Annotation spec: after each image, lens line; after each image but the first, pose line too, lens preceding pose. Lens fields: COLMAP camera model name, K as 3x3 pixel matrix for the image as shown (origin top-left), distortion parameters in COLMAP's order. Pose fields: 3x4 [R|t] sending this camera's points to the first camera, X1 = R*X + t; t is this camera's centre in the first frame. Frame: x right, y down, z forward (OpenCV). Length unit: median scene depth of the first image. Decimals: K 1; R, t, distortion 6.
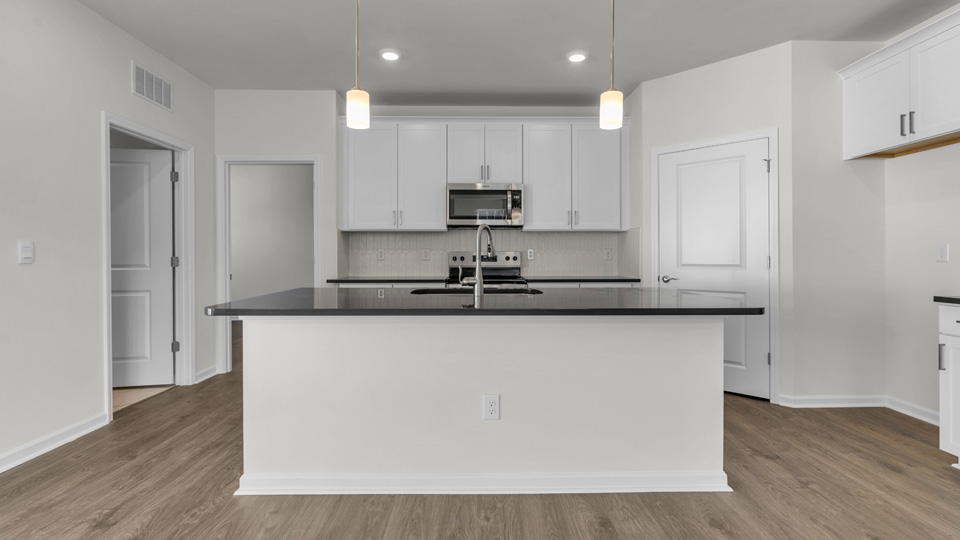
lens RADIAL K [[457.5, 0, 479.5], [0, 457.5, 255.5], [0, 0, 1]] dist [0.002576, 0.000362]
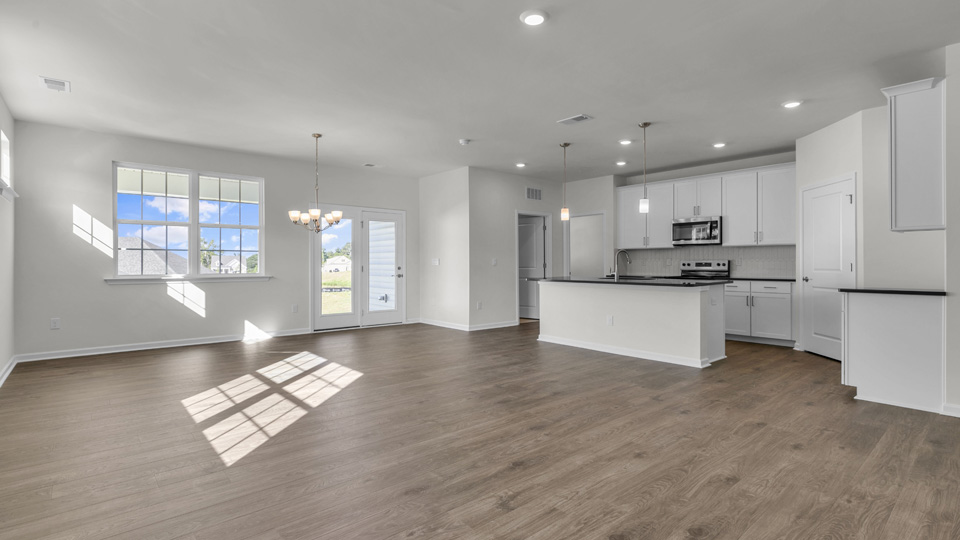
lens RADIAL K [[472.6, 0, 480.0], [0, 472.6, 270.0], [0, 0, 1]] dist [0.000820, -0.000244]
pose [[0.640983, 0.009043, -0.767502, 0.805248], [0.001886, 0.999909, 0.013357, 0.001871], [0.767552, -0.010009, 0.640908, -0.646689]]
